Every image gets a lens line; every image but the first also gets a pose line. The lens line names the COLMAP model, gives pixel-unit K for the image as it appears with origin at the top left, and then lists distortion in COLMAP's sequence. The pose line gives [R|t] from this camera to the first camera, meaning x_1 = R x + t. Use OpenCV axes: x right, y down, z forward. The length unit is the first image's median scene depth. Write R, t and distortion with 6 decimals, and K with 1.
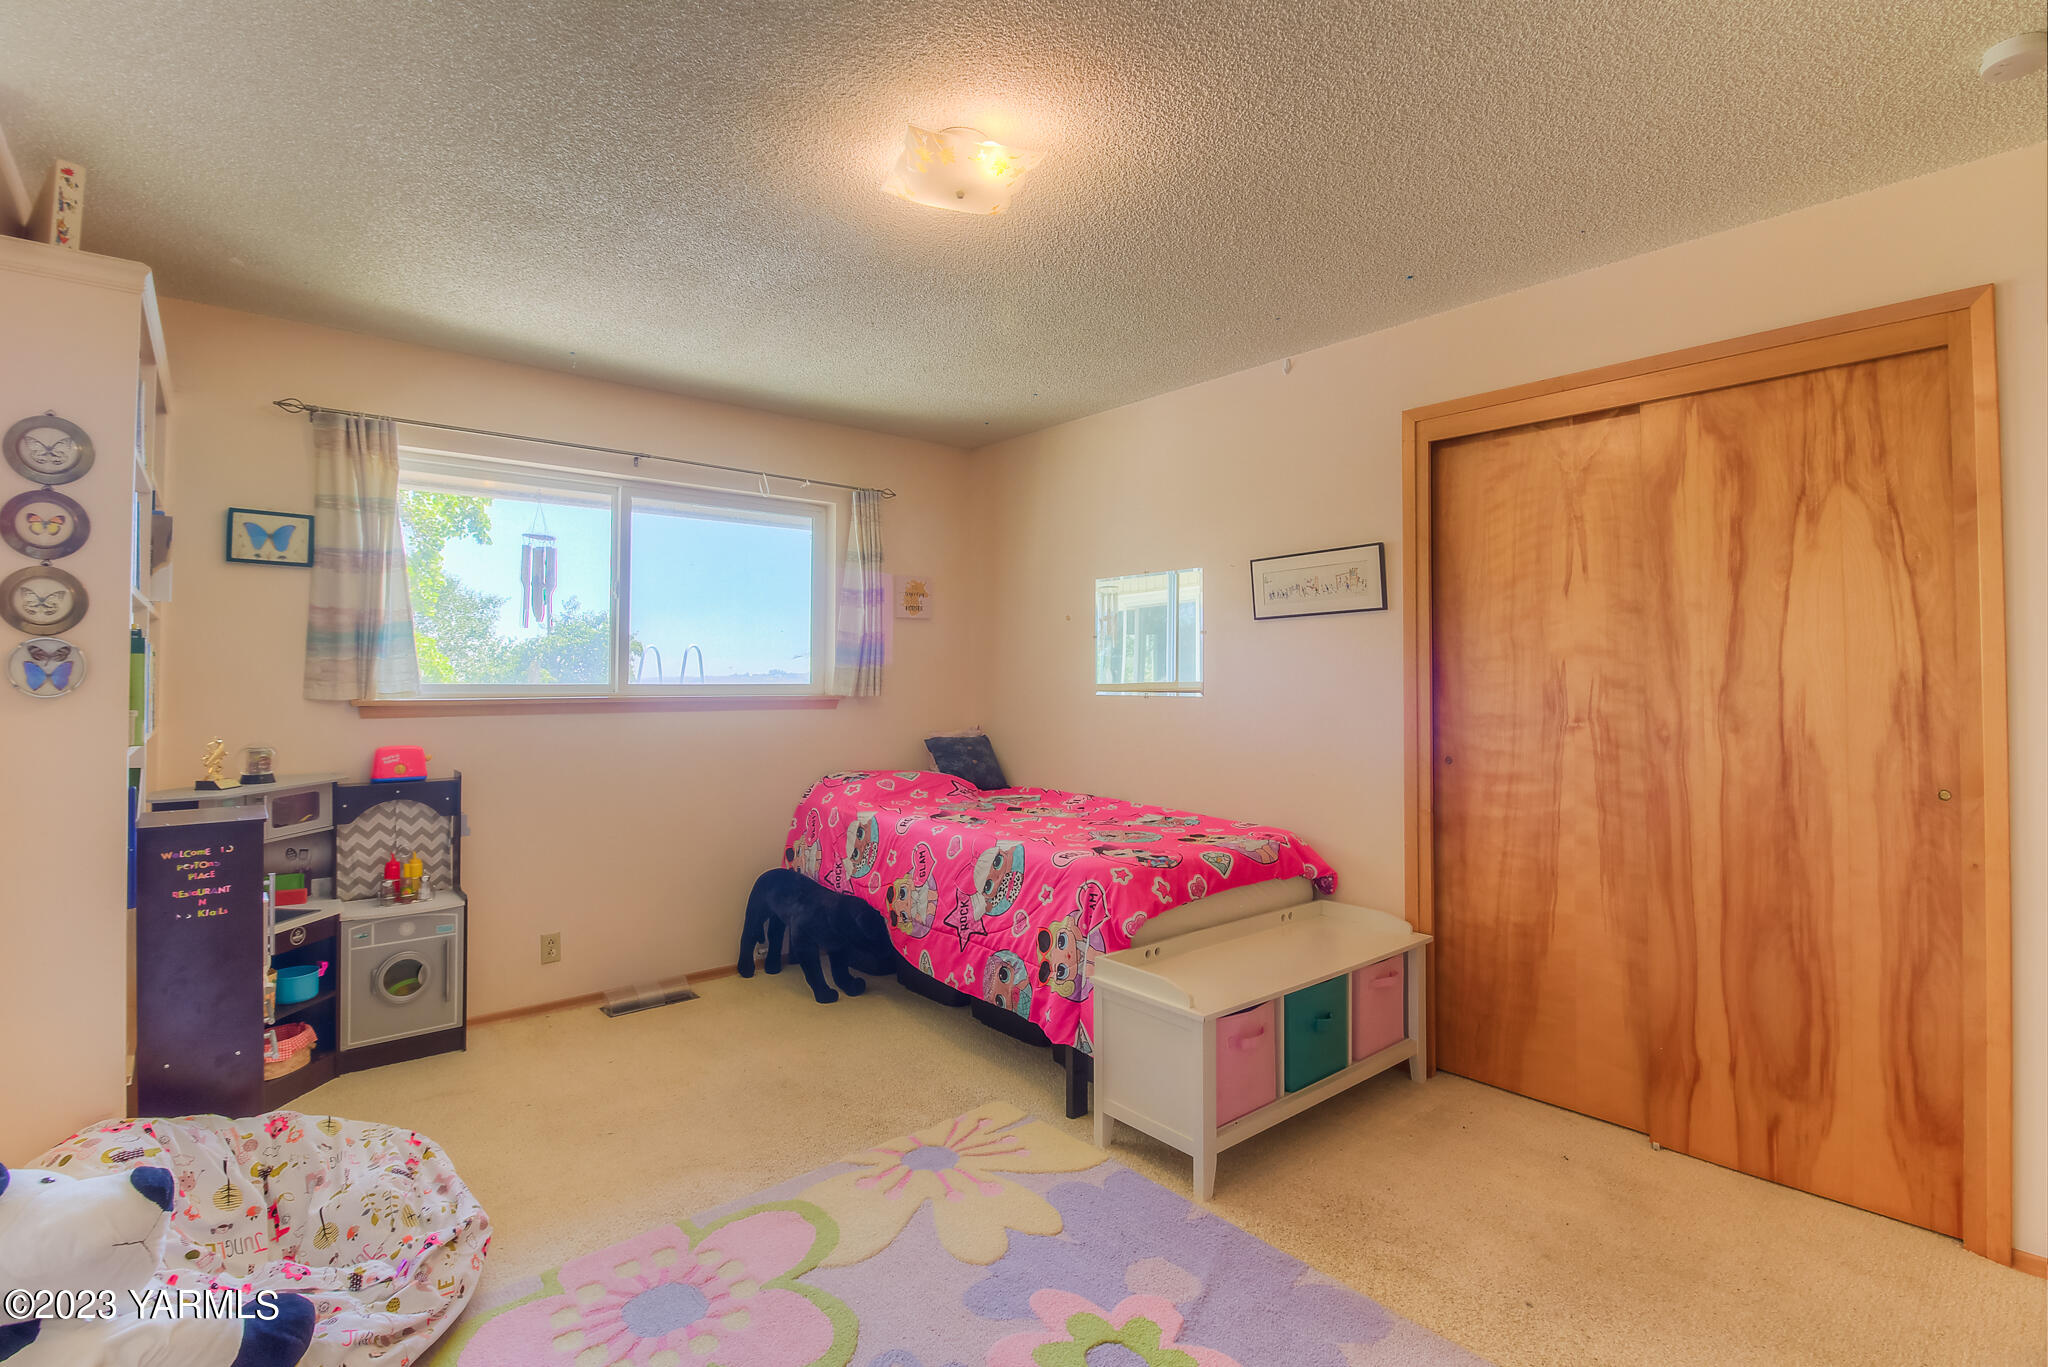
lens RADIAL K [[967.4, 0, 1032.7], [0, 967.4, 652.4], [0, 0, 1]] dist [0.000873, -0.013845]
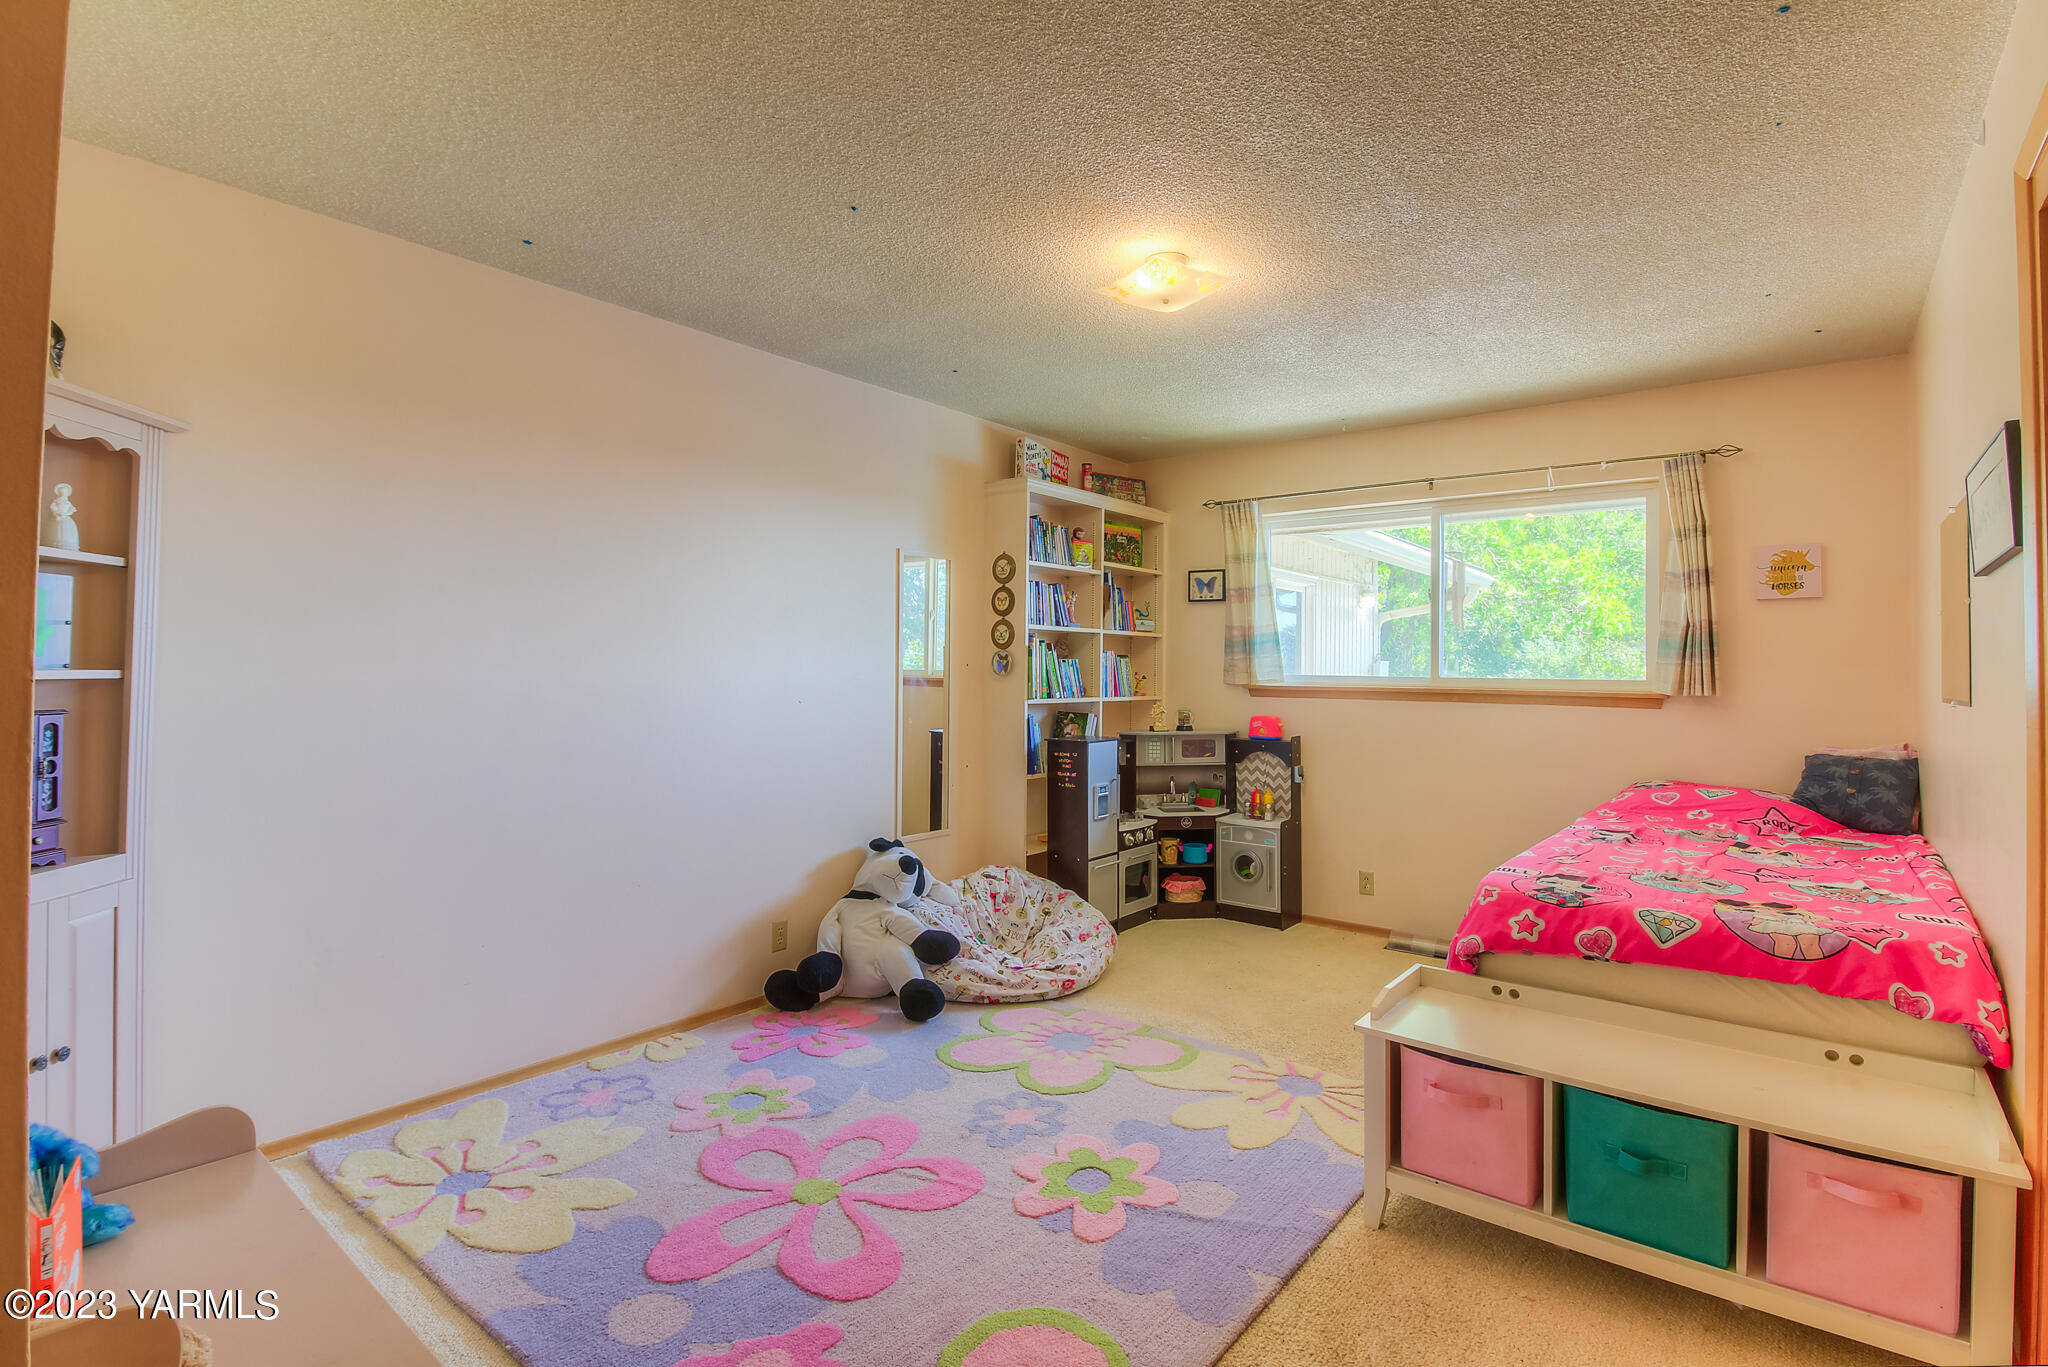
lens RADIAL K [[967.4, 0, 1032.7], [0, 967.4, 652.4], [0, 0, 1]] dist [0.000873, -0.013845]
pose [[0.192398, -0.014752, -0.981206, 0.765620], [0.016006, 0.999801, -0.011893, 0.011059], [0.981187, -0.013417, 0.192595, 0.369276]]
